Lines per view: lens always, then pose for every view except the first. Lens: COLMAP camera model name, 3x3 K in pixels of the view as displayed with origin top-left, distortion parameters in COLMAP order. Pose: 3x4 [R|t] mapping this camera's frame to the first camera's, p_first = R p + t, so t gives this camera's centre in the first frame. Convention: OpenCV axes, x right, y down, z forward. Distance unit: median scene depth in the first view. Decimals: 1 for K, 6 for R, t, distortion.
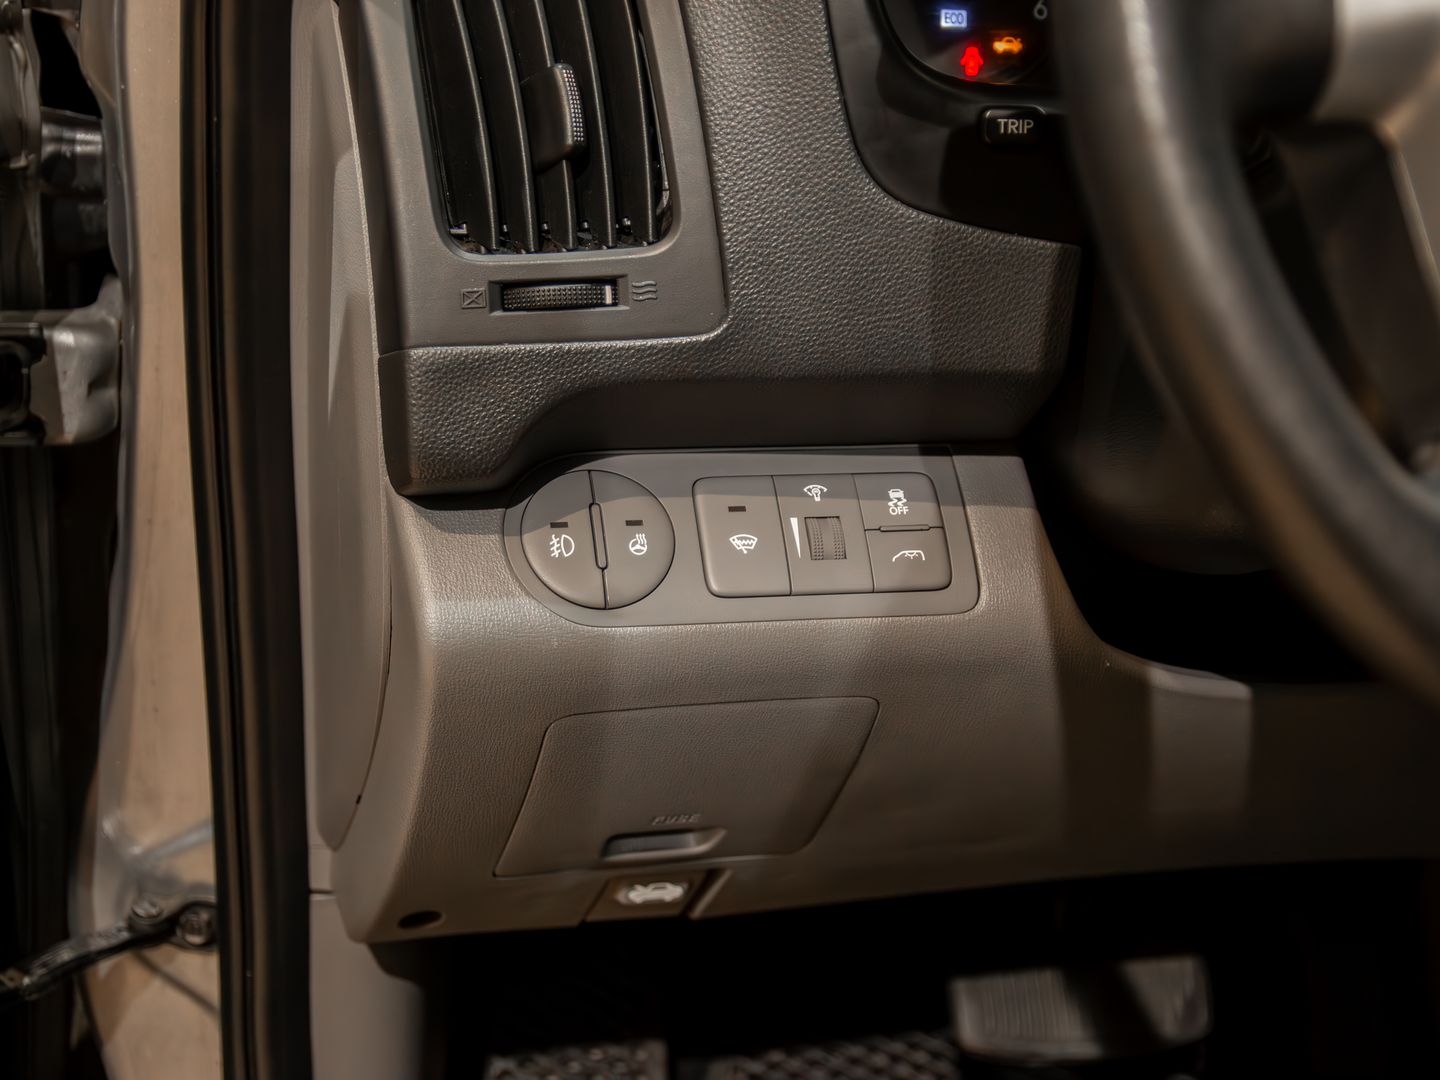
lens RADIAL K [[2298.8, 0, 721.8], [0, 2298.8, 540.6], [0, 0, 1]] dist [-0.019197, 0.000000]
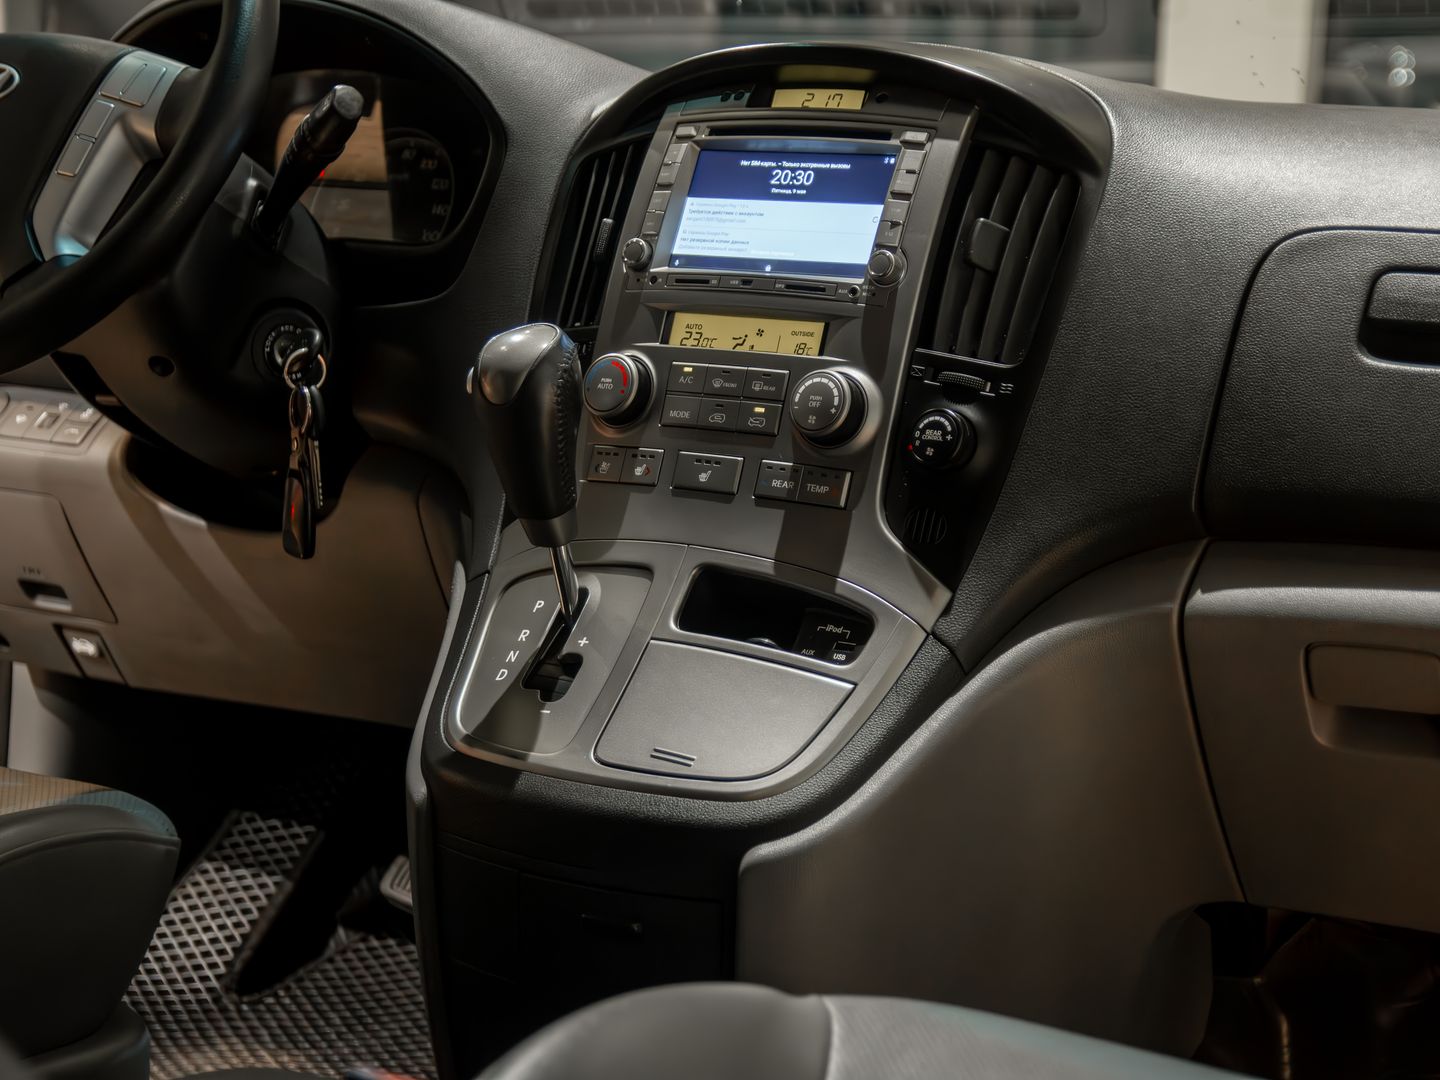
lens RADIAL K [[2661.8, 0, 708.0], [0, 2661.8, 553.8], [0, 0, 1]] dist [0.087753, 0.000000]
pose [[0.726864, 0.055571, -0.684530, 2.287868], [-0.274344, 0.937237, -0.215225, 0.501881], [0.629606, 0.344236, 0.696489, -0.378993]]
